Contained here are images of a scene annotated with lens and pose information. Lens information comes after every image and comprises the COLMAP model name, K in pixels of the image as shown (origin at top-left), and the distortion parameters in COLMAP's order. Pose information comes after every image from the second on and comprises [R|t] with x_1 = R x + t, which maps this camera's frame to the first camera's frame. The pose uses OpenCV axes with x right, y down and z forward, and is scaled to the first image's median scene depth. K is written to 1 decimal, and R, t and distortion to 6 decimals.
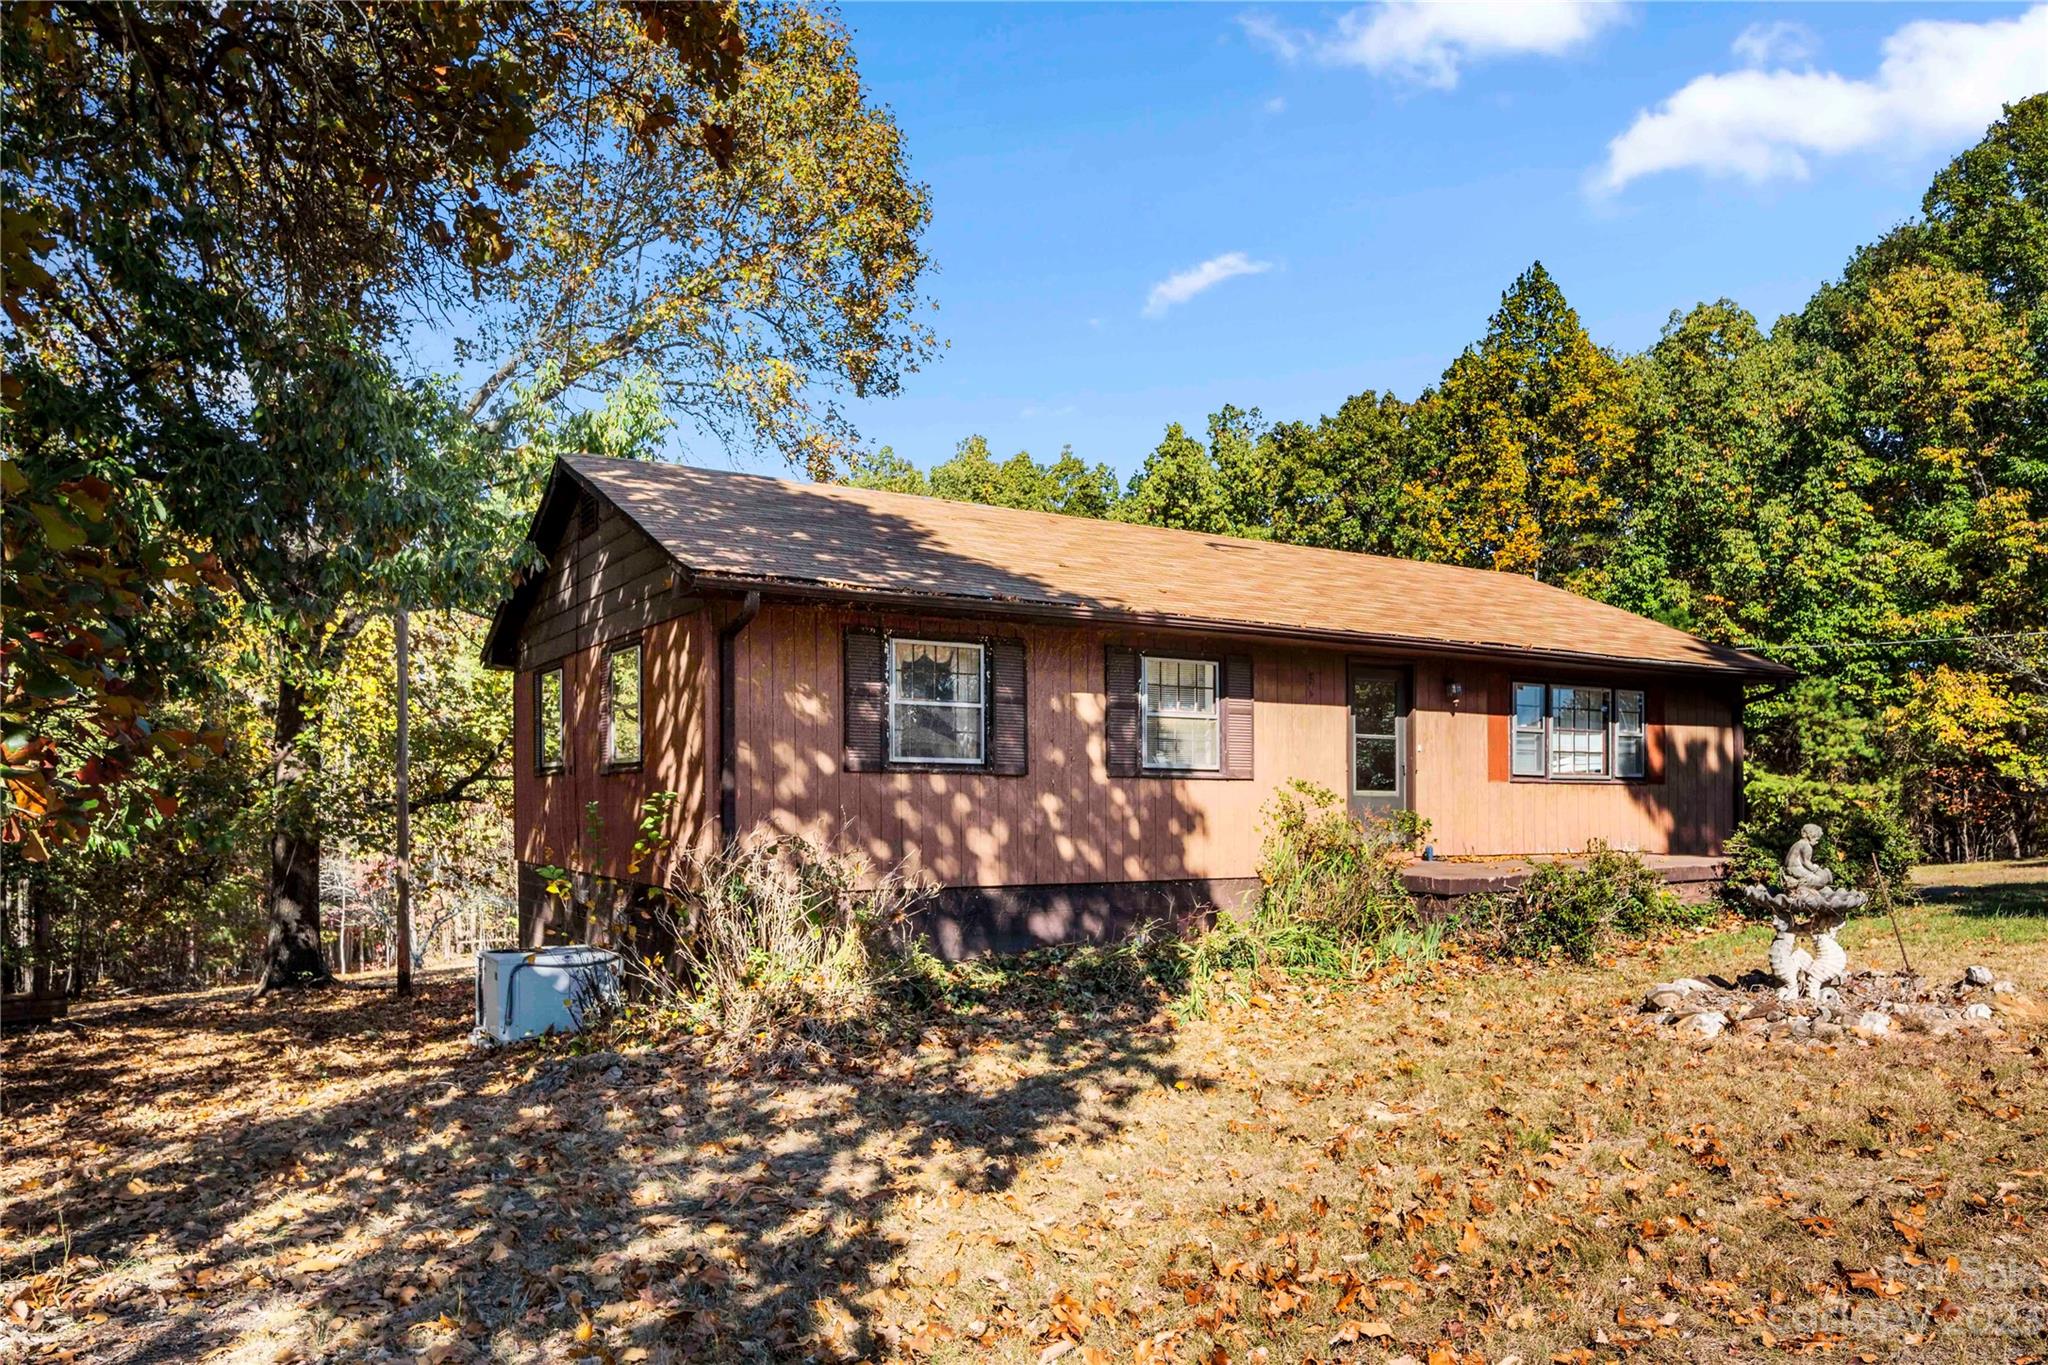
lens RADIAL K [[1342.8, 0, 1024.0], [0, 1342.8, 682.5], [0, 0, 1]] dist [-0.000763, -0.000280]
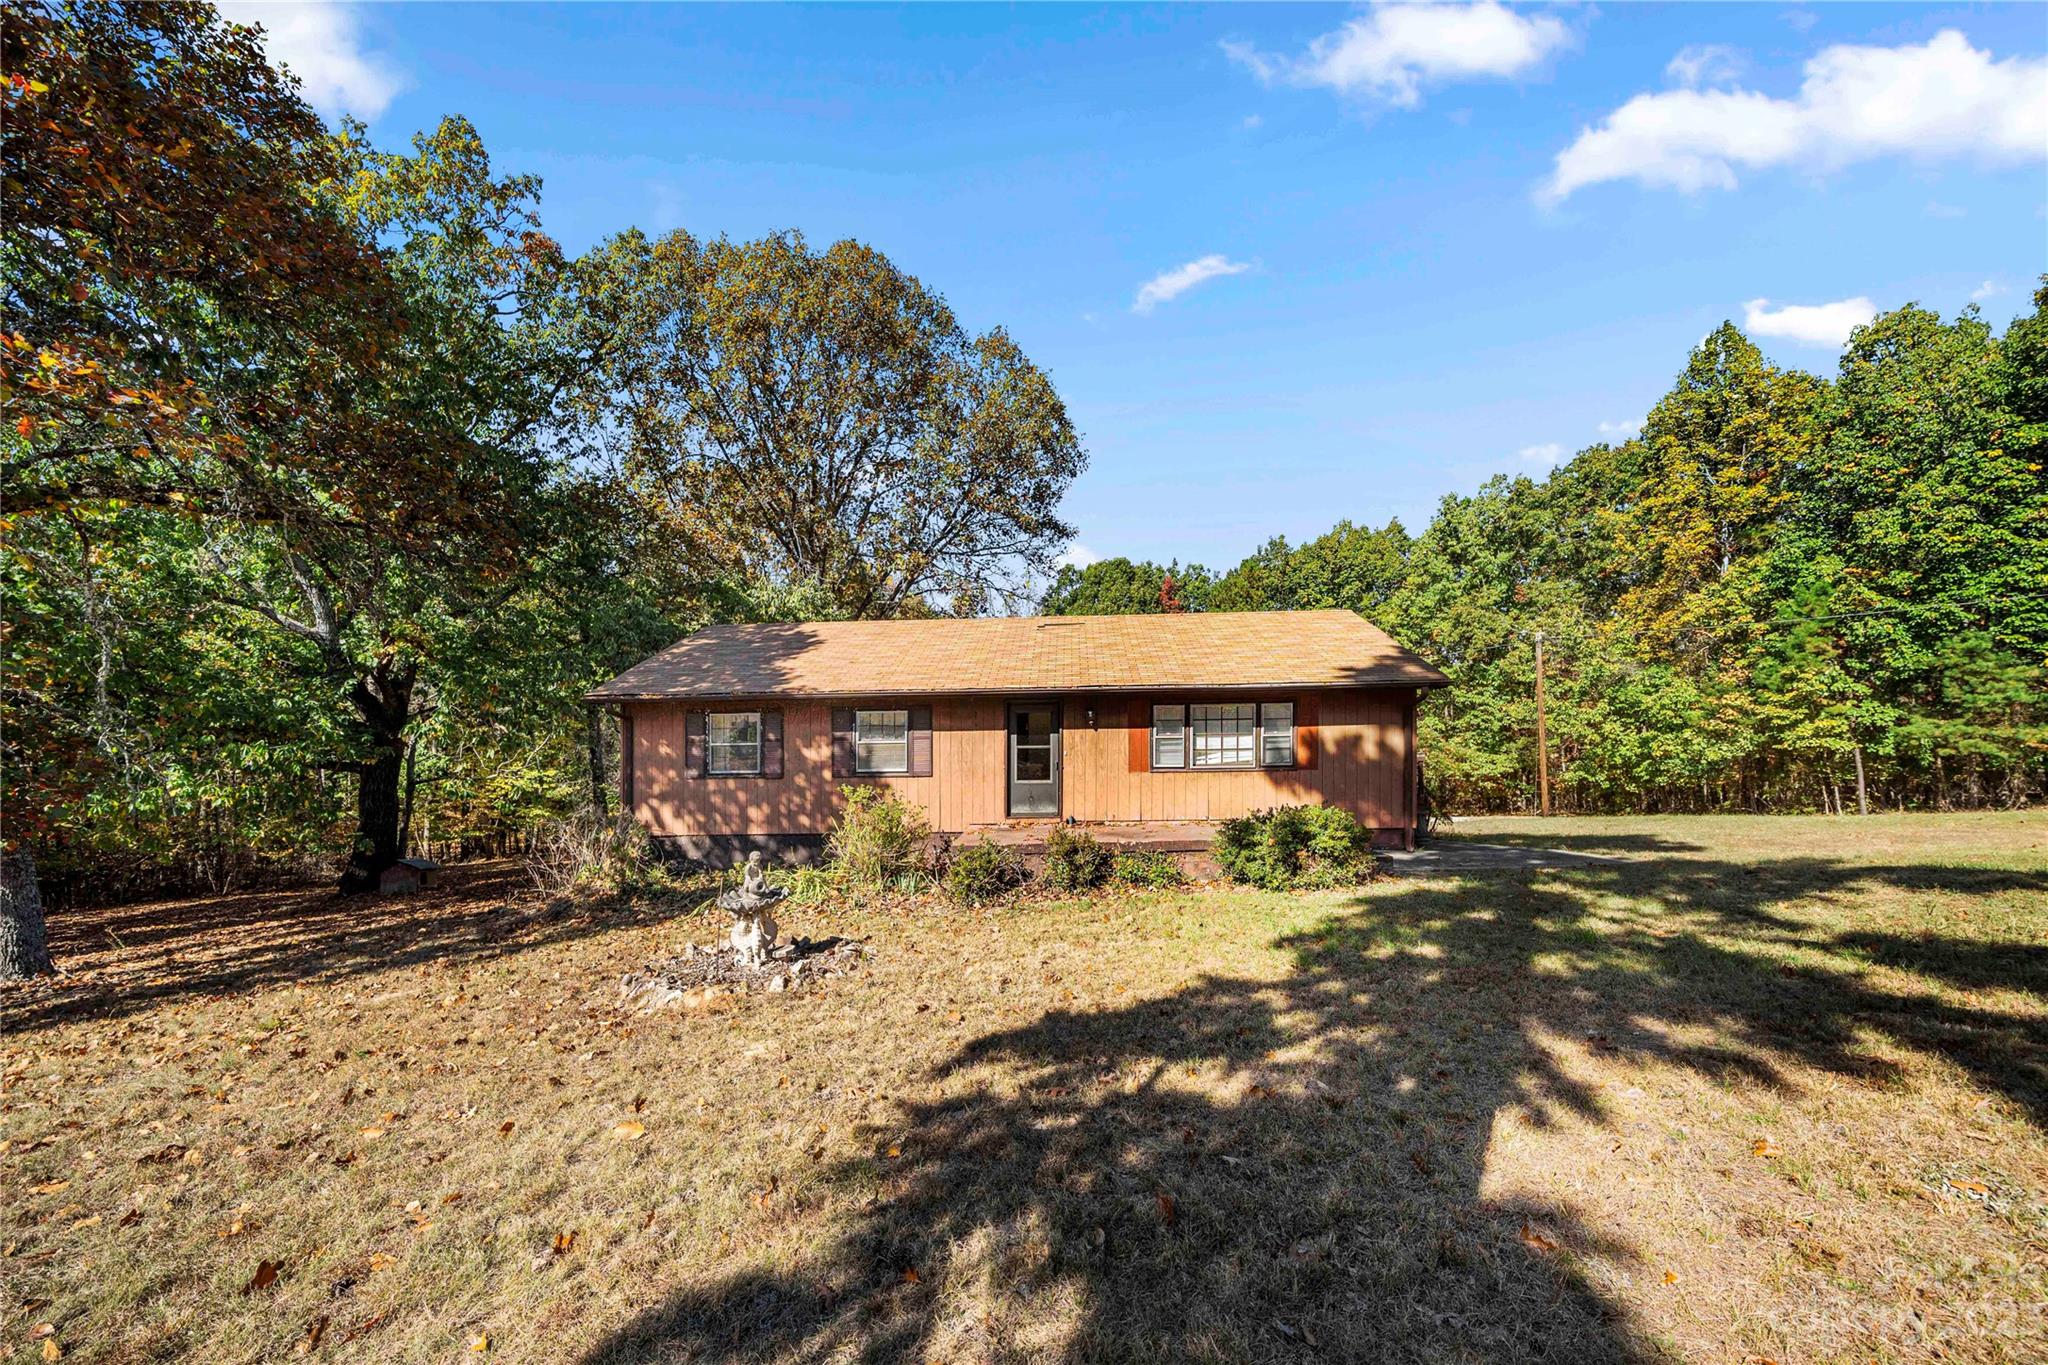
lens RADIAL K [[708.2, 0, 1021.7], [0, 708.2, 674.9], [0, 0, 1]] dist [-0.002094, -0.000233]
pose [[0.841168, -0.064613, -0.536900, 0.641287], [0.067471, 0.997618, -0.014350, -0.032558], [0.536548, -0.024154, 0.843524, 0.234841]]
